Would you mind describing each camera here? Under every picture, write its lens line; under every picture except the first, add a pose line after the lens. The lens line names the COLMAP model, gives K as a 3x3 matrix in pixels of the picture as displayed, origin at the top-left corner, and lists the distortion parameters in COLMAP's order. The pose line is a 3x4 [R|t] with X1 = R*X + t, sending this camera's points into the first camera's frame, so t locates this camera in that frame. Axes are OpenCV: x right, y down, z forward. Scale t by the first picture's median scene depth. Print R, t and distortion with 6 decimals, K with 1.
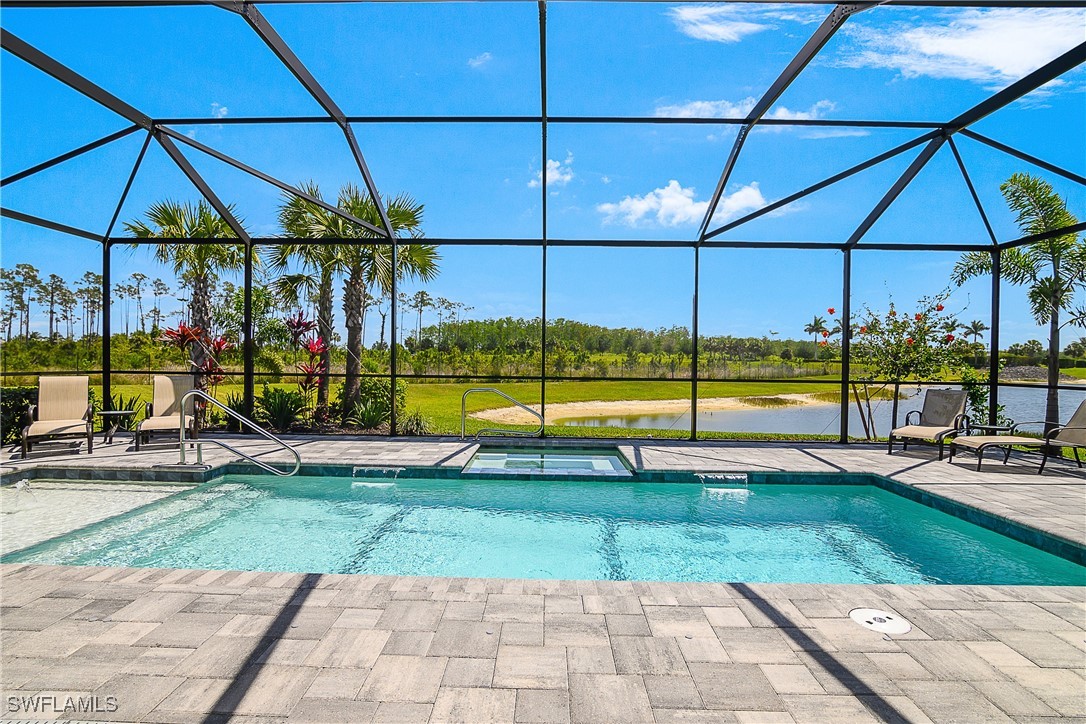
lens RADIAL K [[524.8, 0, 537.0], [0, 524.8, 360.4], [0, 0, 1]] dist [-0.021241, 0.003490]
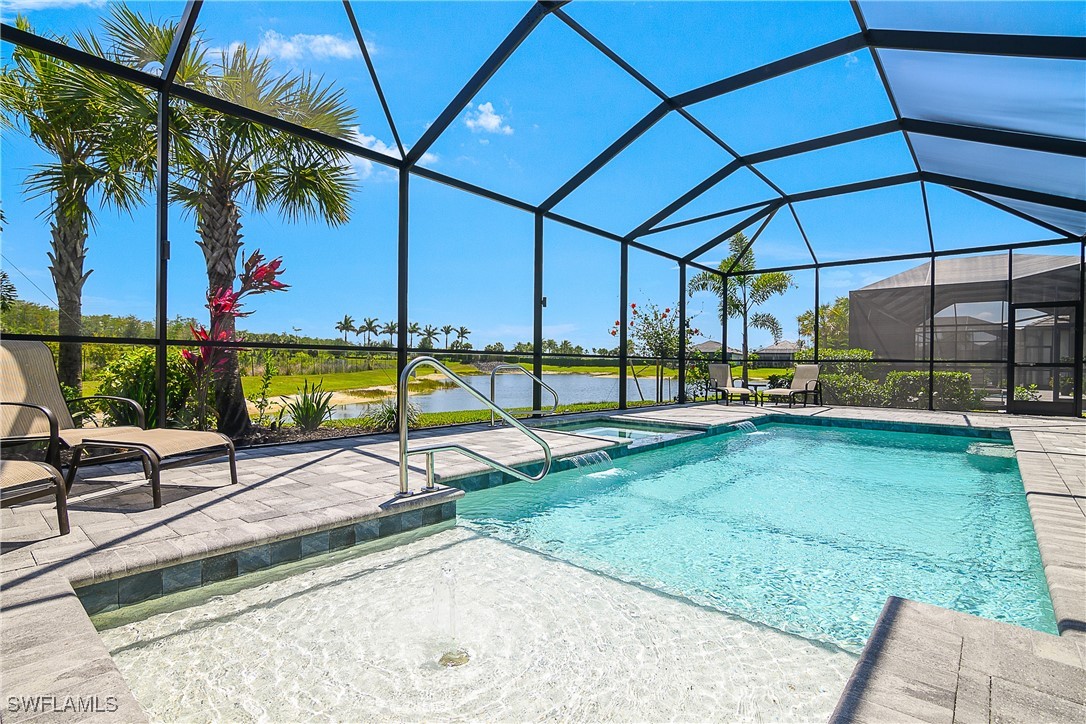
lens RADIAL K [[524.8, 0, 535.0], [0, 524.8, 365.5], [0, 0, 1]] dist [-0.021241, 0.003490]
pose [[0.652430, -0.007584, 0.757811, -0.706541], [-0.004730, 0.999890, 0.014078, 0.040824], [-0.757834, -0.012769, 0.652322, 0.385519]]
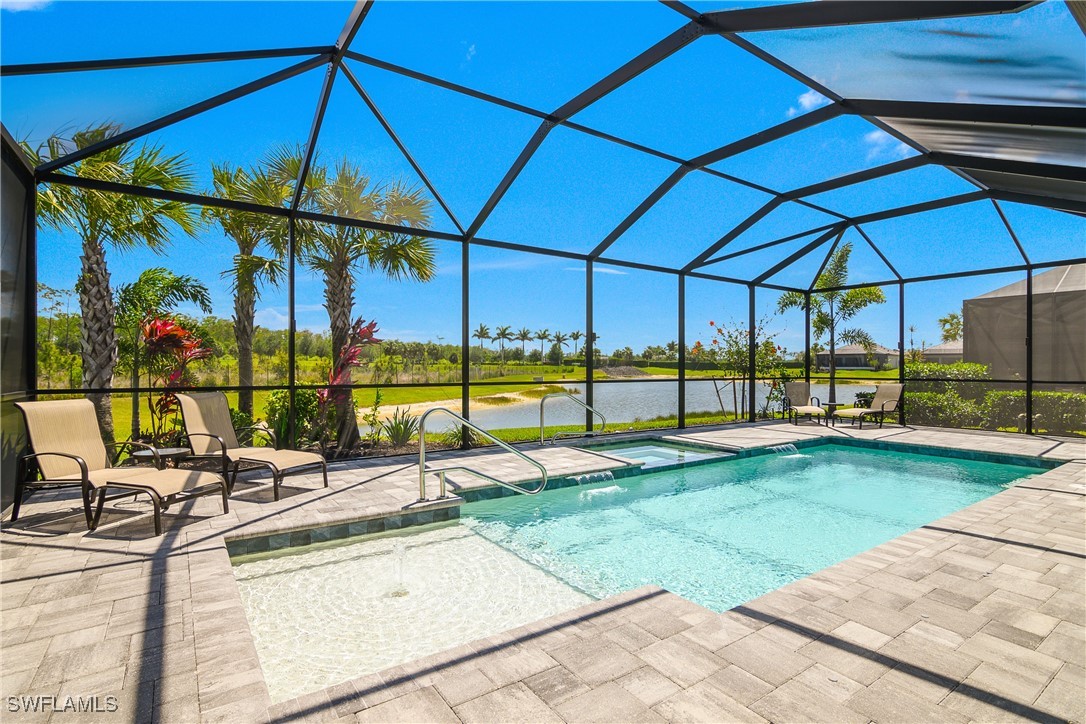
lens RADIAL K [[524.8, 0, 537.0], [0, 524.8, 362.3], [0, 0, 1]] dist [-0.021241, 0.003490]
pose [[0.816667, -0.006134, 0.577077, -0.705847], [0.007628, 0.999971, -0.000165, -0.007557], [-0.577059, 0.004537, 0.816690, 0.170703]]
